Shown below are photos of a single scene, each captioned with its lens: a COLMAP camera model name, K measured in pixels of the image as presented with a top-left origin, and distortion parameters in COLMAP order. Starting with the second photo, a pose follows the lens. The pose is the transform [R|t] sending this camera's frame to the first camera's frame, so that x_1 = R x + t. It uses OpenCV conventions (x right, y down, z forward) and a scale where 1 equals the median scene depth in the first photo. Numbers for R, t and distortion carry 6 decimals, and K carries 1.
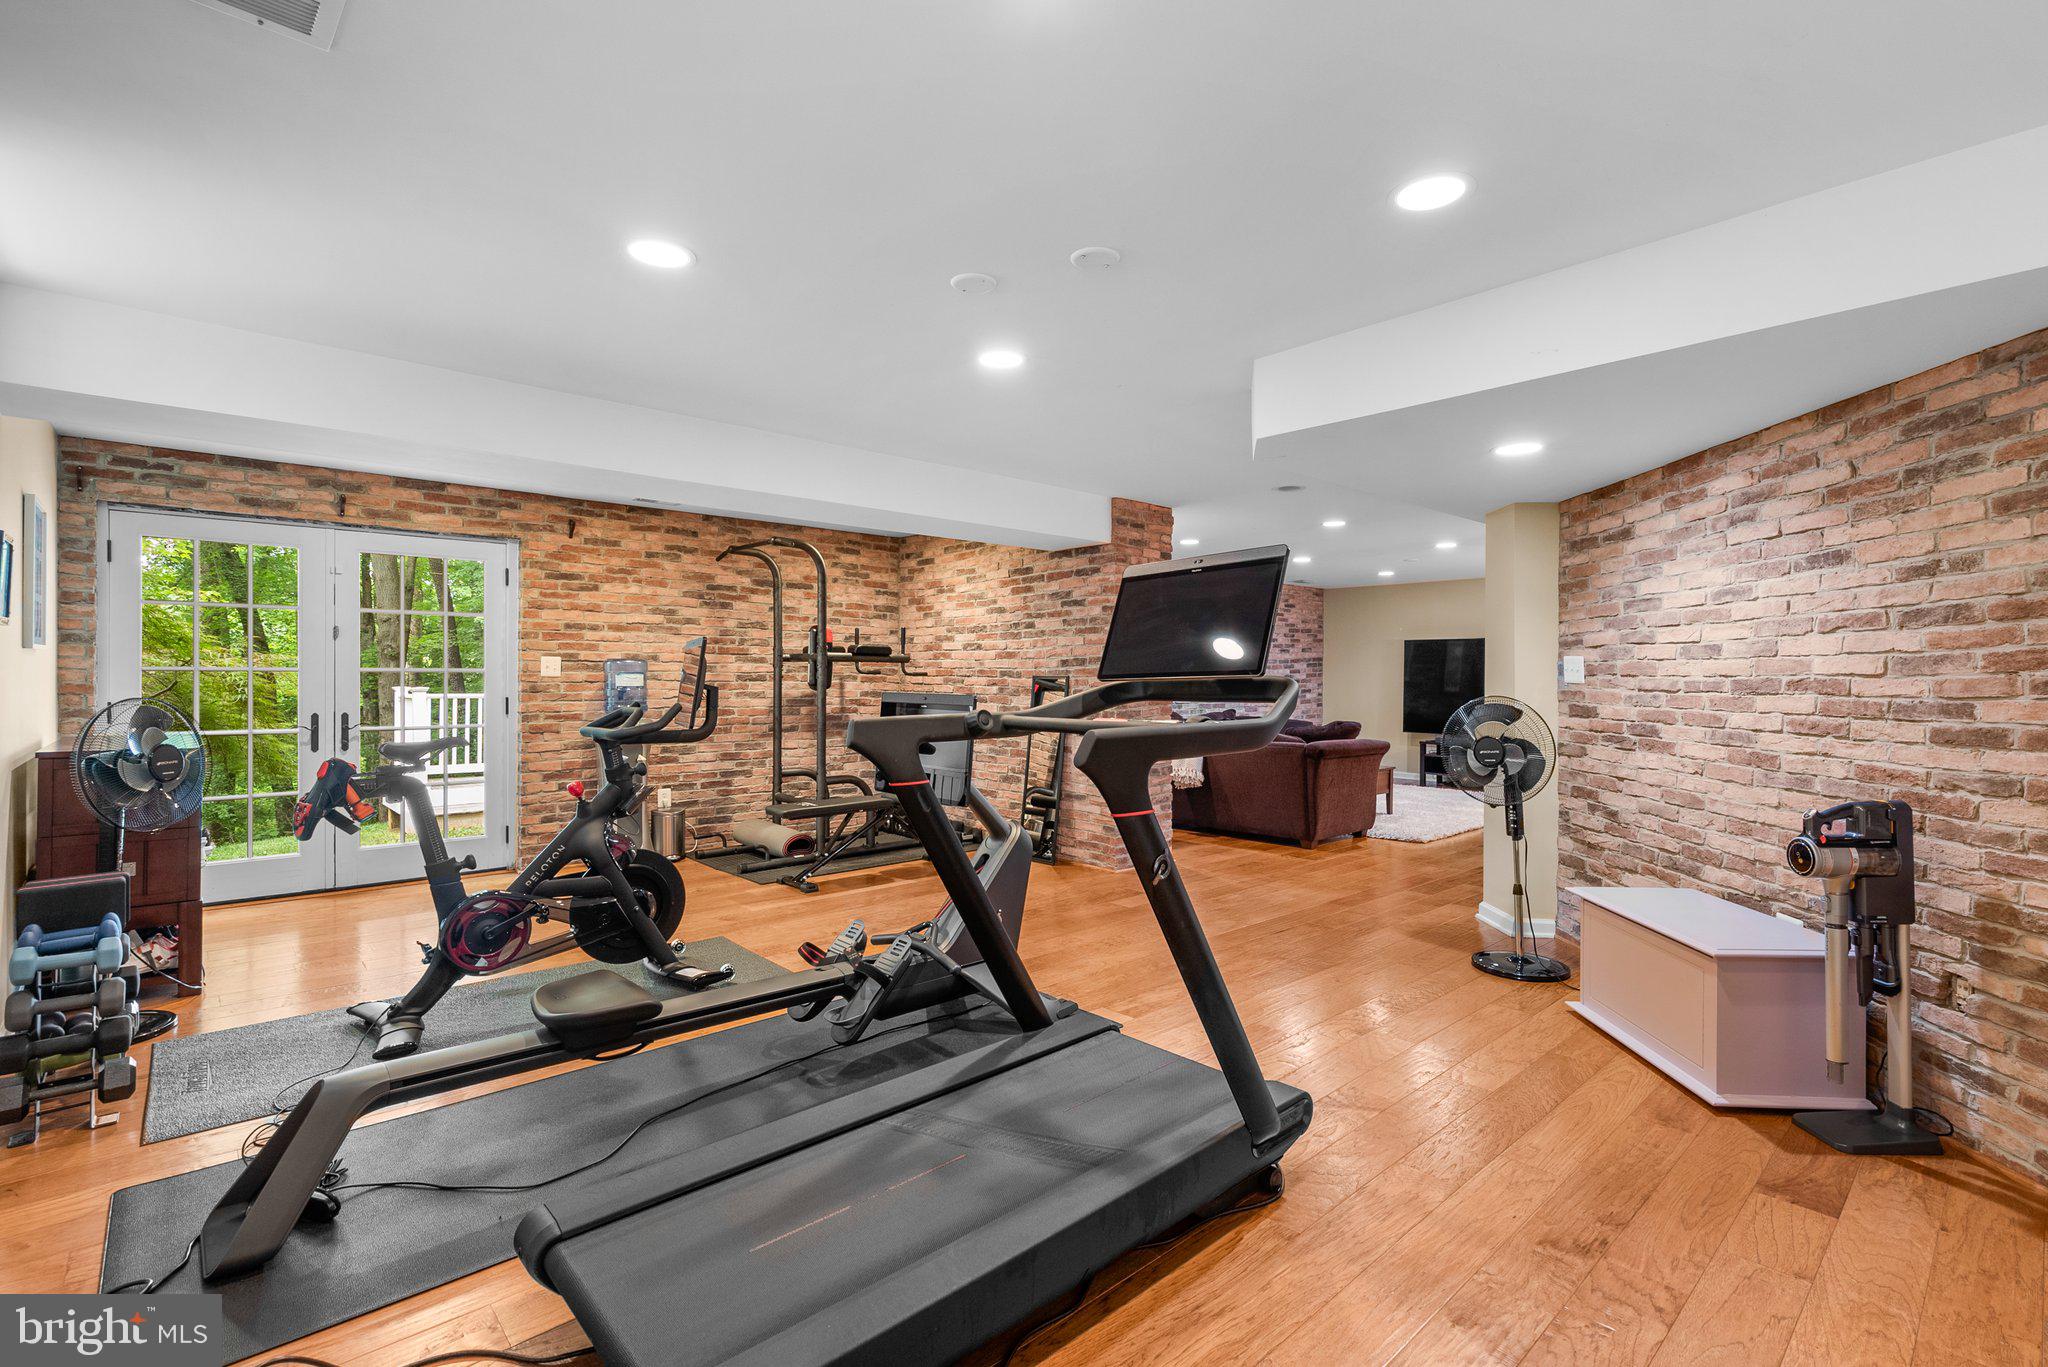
lens RADIAL K [[948.5, 0, 1024.9], [0, 948.5, 680.3], [0, 0, 1]] dist [-0.004017, 0.002919]
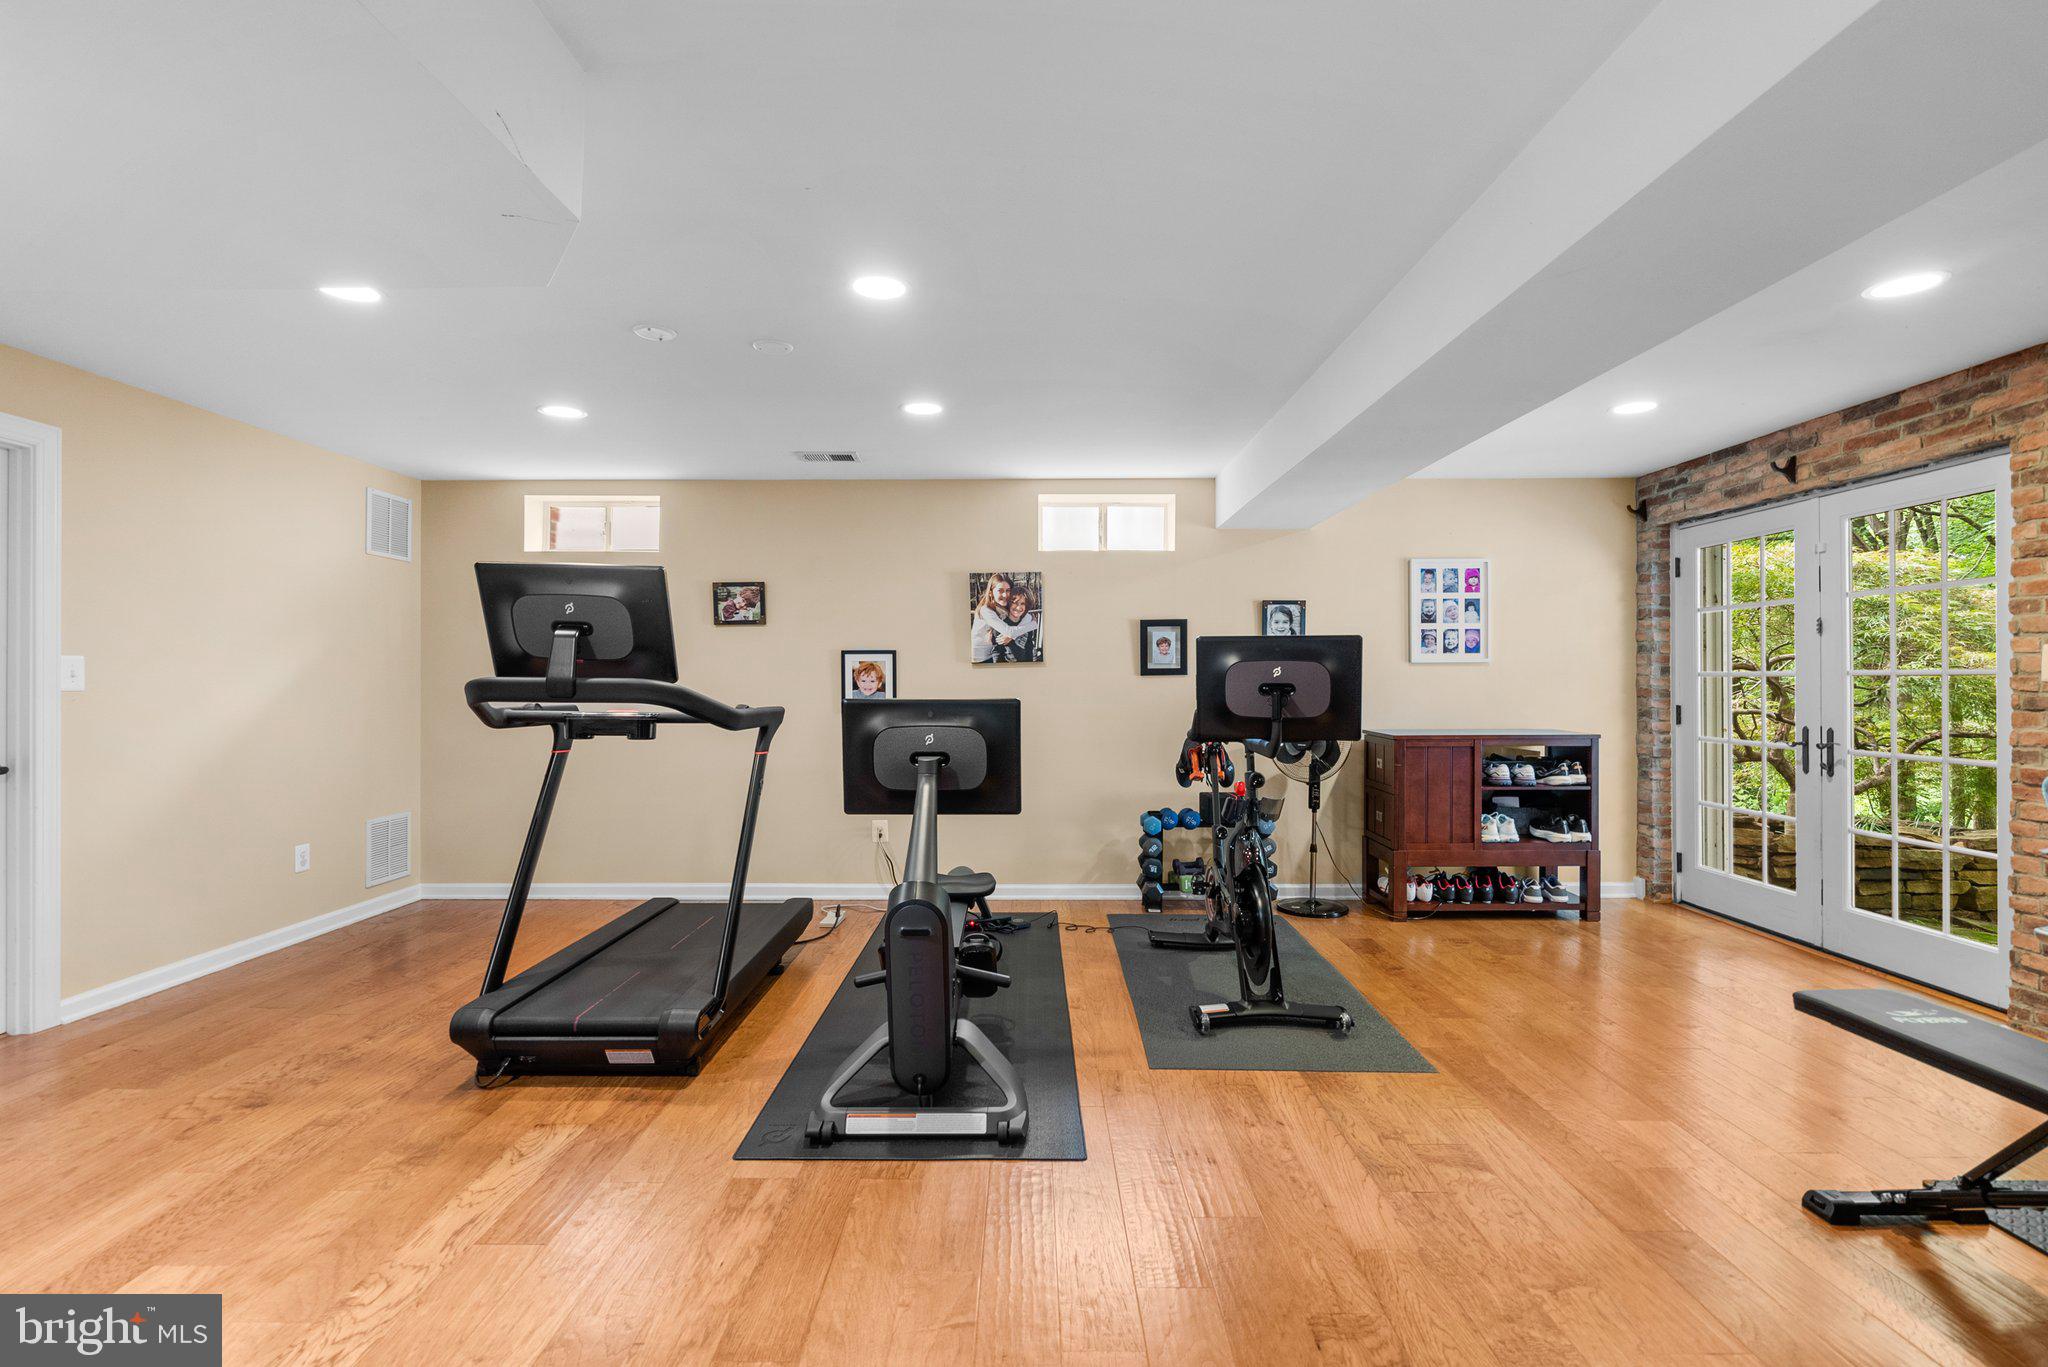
lens RADIAL K [[948.5, 0, 1029.2], [0, 948.5, 680.0], [0, 0, 1]] dist [-0.004017, 0.002919]
pose [[-0.670742, -0.000634, -0.741690, 0.300522], [-0.000075, 1.000000, -0.000787, -0.004328], [0.741690, -0.000472, -0.670742, 1.008535]]
